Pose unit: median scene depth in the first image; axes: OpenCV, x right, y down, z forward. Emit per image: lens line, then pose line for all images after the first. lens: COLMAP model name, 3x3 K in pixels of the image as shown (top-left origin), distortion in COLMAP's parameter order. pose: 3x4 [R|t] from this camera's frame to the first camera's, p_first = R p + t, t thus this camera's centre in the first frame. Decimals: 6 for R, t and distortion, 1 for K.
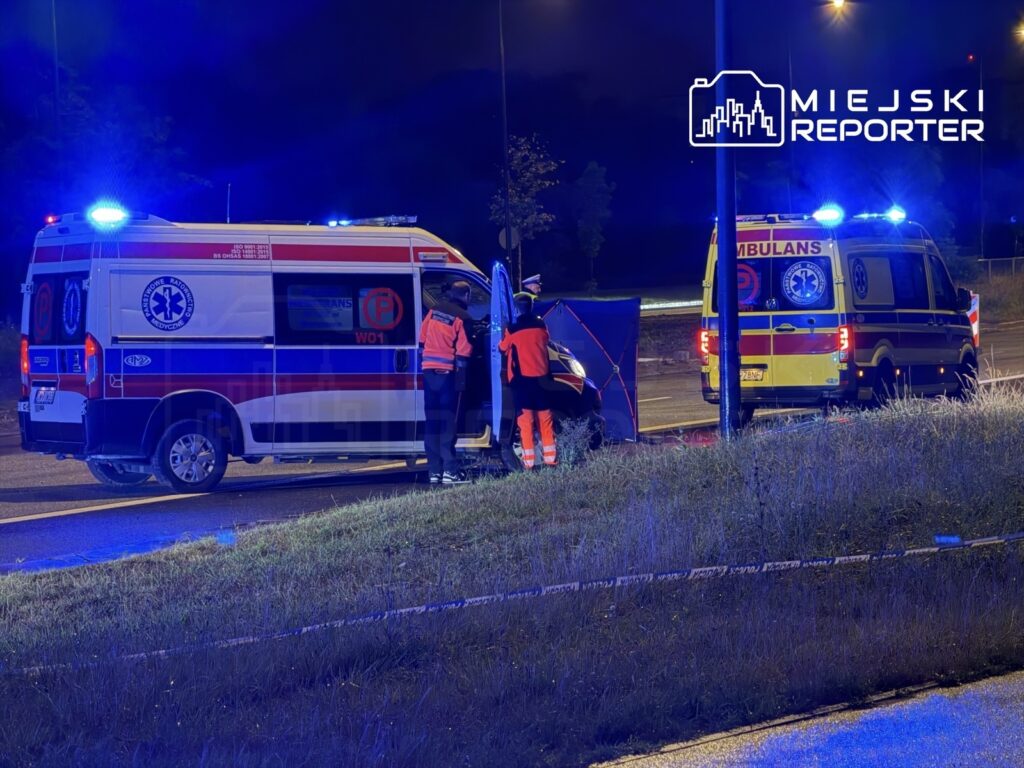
lens RADIAL K [[3595.6, 0, 512.0], [0, 3595.6, 384.0], [0, 0, 1]] dist [0.086594, 1.028976]
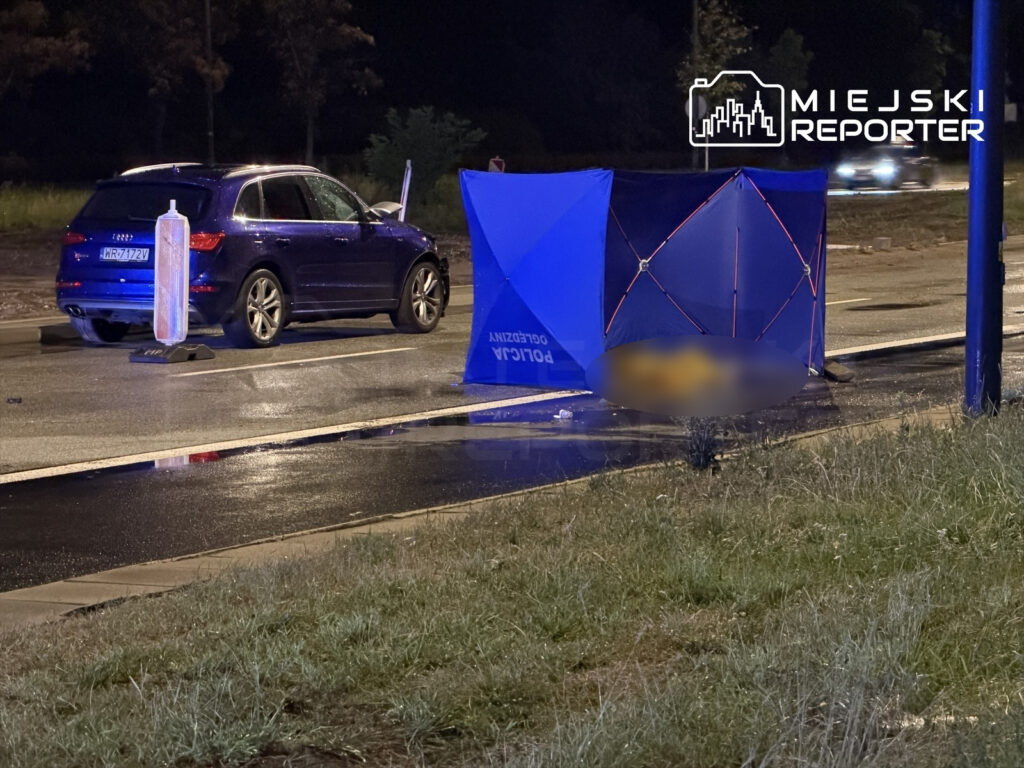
lens RADIAL K [[3595.6, 0, 512.0], [0, 3595.6, 384.0], [0, 0, 1]] dist [0.086594, 1.028976]
pose [[0.998127, 0.032230, -0.051995, 0.006573], [-0.030397, 0.998901, 0.035670, -0.002086], [0.053087, -0.034023, 0.998010, 0.171693]]
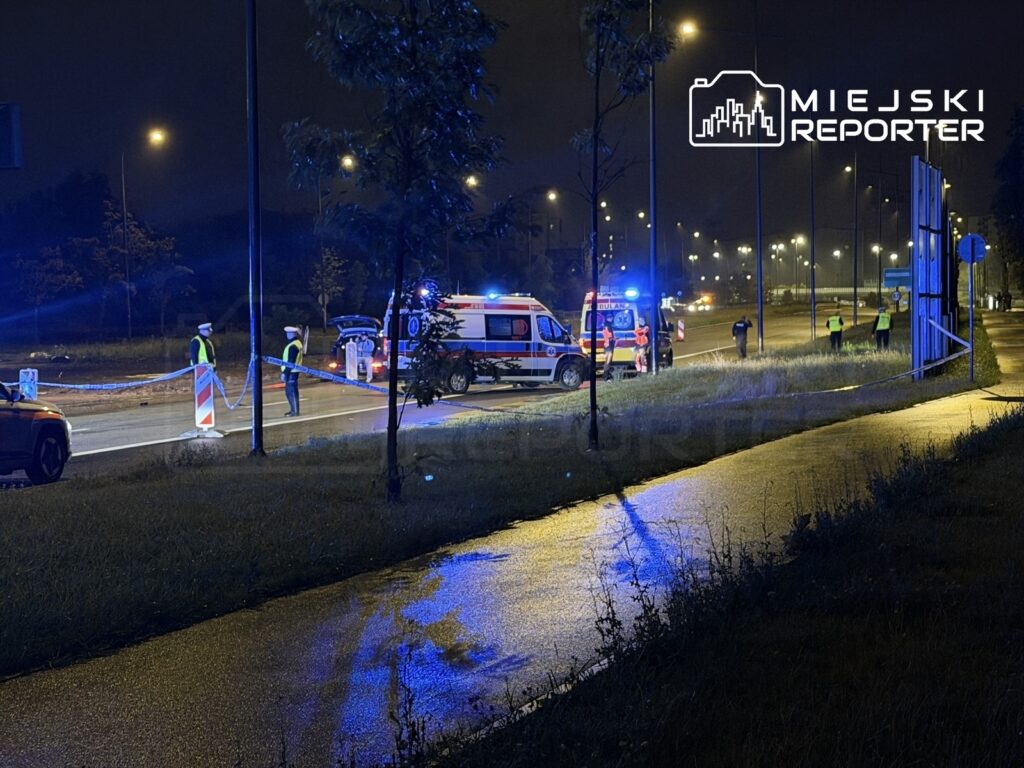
lens RADIAL K [[2074.4, 0, 512.0], [0, 2074.4, 384.0], [0, 0, 1]] dist [0.001746, -0.053317]
pose [[0.987237, 0.001476, 0.159249, -0.226485], [-0.001573, 0.999999, 0.000480, 0.016326], [-0.159248, -0.000724, 0.987238, -0.423544]]
